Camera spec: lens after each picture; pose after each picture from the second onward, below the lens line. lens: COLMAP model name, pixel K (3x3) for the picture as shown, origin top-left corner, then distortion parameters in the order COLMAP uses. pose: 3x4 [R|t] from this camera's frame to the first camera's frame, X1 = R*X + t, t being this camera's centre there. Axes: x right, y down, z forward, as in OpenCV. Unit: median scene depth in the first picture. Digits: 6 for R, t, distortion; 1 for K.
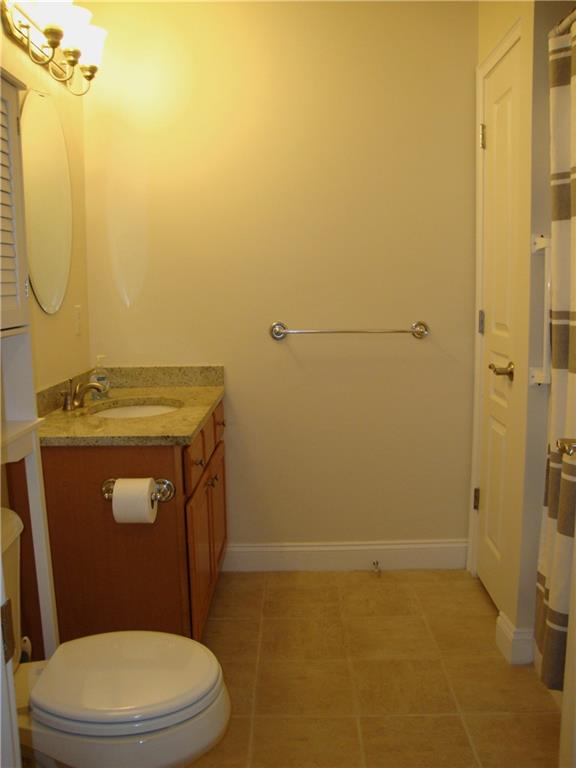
lens RADIAL K [[693.8, 0, 288.0], [0, 693.8, 384.0], [0, 0, 1]] dist [-0.208133, 0.228411]
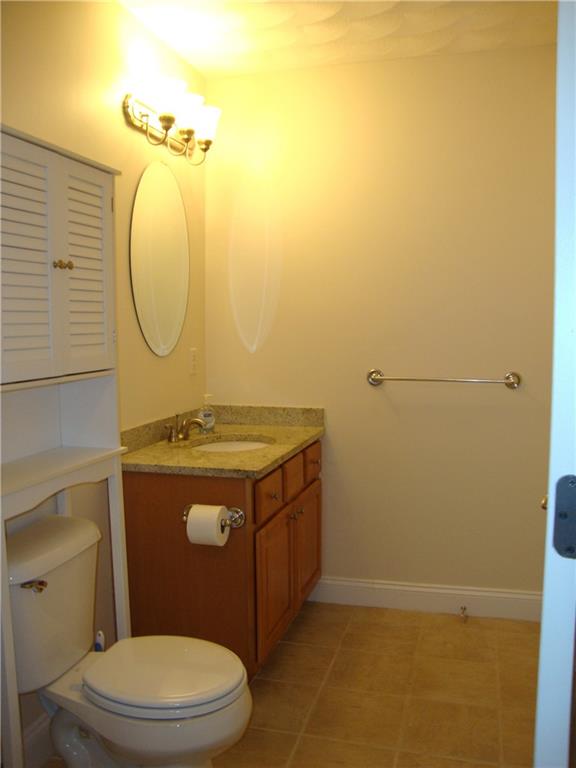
lens RADIAL K [[693.8, 0, 288.0], [0, 693.8, 384.0], [0, 0, 1]] dist [-0.208133, 0.228411]
pose [[0.966123, 0.033023, -0.255962, 0.145024], [-0.047132, 0.997677, -0.049182, -0.009582], [0.253743, 0.059580, 0.965435, -0.059342]]
